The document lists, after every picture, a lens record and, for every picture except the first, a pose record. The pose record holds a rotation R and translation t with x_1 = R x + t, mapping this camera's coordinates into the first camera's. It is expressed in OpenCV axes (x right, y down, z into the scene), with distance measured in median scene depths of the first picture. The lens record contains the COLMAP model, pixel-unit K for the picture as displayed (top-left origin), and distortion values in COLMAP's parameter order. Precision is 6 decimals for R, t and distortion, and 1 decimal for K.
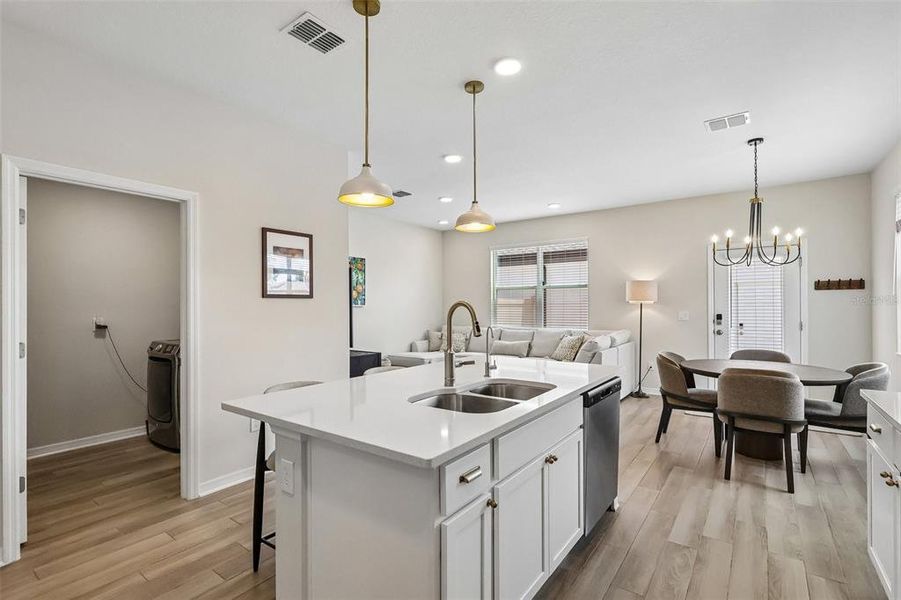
lens RADIAL K [[419.6, 0, 449.9], [0, 419.6, 303.7], [0, 0, 1]] dist [-0.002567, -0.000030]
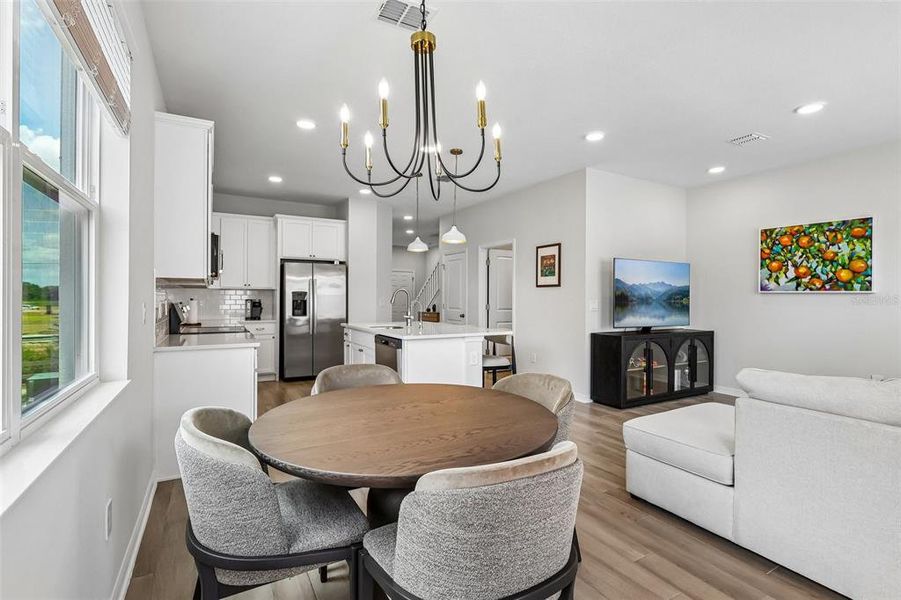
lens RADIAL K [[424.4, 0, 450.6], [0, 424.4, 298.3], [0, 0, 1]] dist [-0.003129, -0.000141]
pose [[-0.407739, 0.005492, -0.913082, 0.856541], [0.000893, 0.999984, 0.005615, 0.013610], [0.913098, 0.001474, -0.407738, 0.918868]]
